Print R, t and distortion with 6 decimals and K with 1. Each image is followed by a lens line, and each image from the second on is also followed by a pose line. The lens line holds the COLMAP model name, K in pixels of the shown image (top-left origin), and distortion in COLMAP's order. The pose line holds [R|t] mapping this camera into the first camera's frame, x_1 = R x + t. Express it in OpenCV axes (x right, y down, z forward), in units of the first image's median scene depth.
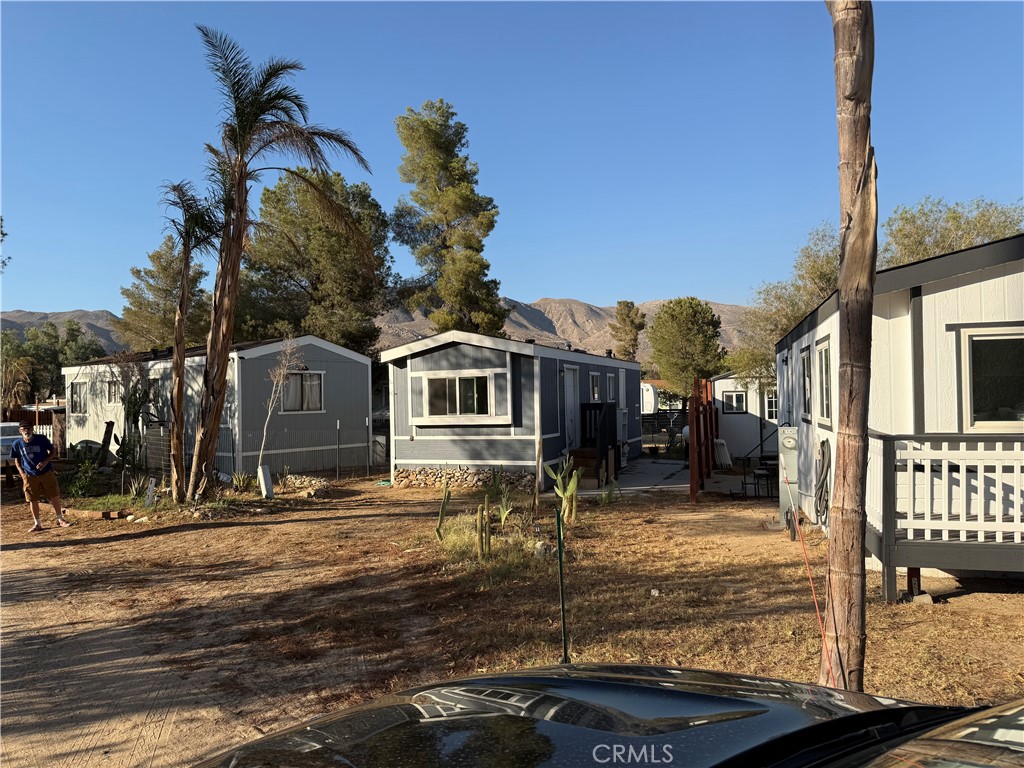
lens RADIAL K [[728.1, 0, 511.6], [0, 728.1, 389.2], [0, 0, 1]] dist [0.113420, -0.168959]
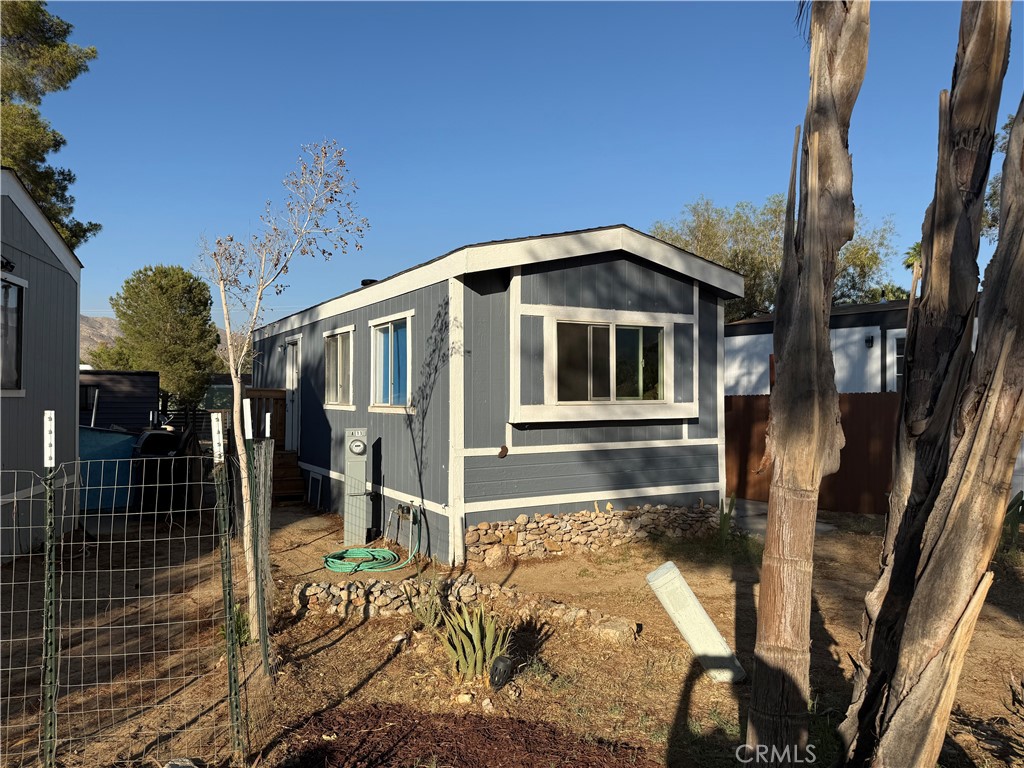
lens RADIAL K [[728.1, 0, 511.6], [0, 728.1, 389.2], [0, 0, 1]] dist [0.113420, -0.168959]
pose [[0.610118, 0.027001, 0.791851, -0.502894], [-0.022184, 0.999609, -0.016993, 0.037017], [-0.792000, -0.007199, 0.610478, 0.742010]]
